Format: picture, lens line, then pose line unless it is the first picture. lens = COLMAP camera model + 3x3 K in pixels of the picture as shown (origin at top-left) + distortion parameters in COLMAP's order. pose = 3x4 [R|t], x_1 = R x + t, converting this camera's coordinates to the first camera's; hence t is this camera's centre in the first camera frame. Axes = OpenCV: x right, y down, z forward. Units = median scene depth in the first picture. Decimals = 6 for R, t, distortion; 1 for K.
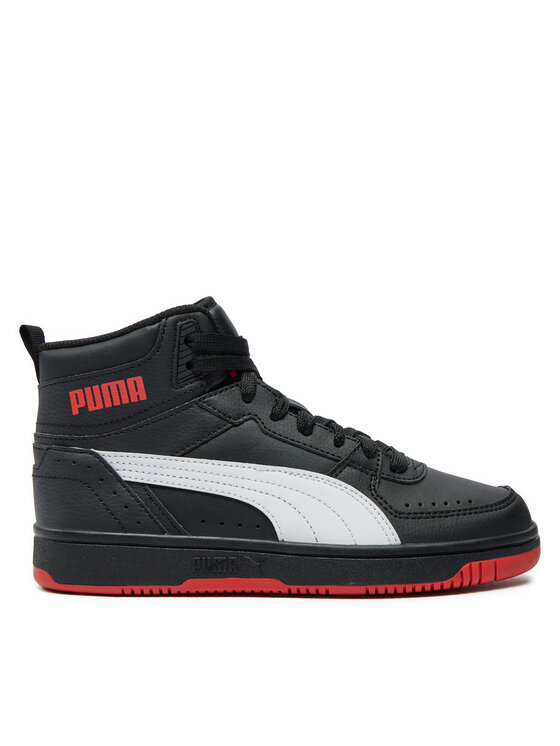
lens RADIAL K [[1312.9, 0, 280.0], [0, 1312.9, 373.0], [0, 0, 1]] dist [-0.011963, -0.037049]
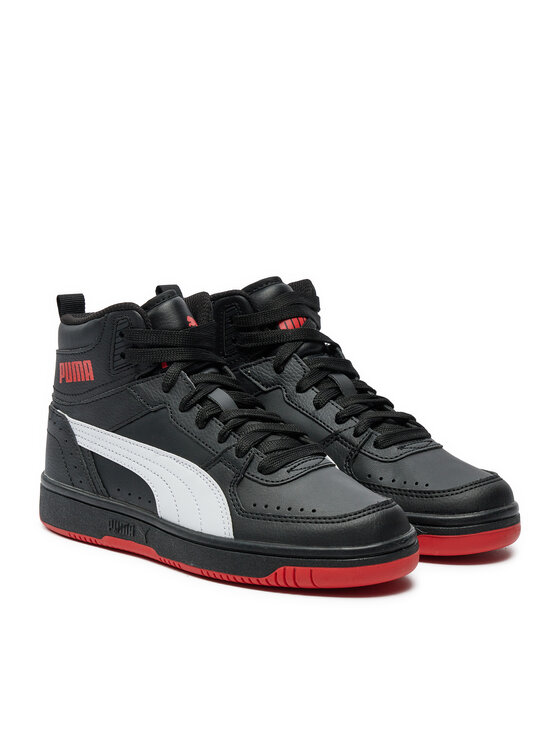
lens RADIAL K [[2122.1, 0, 280.0], [0, 2122.1, 373.0], [0, 0, 1]] dist [-0.008456, -0.277602]
pose [[0.759350, 0.129283, -0.637709, 1.238086], [-0.043442, 0.987949, 0.148559, -0.276119], [0.649230, -0.085105, 0.755815, -0.330474]]
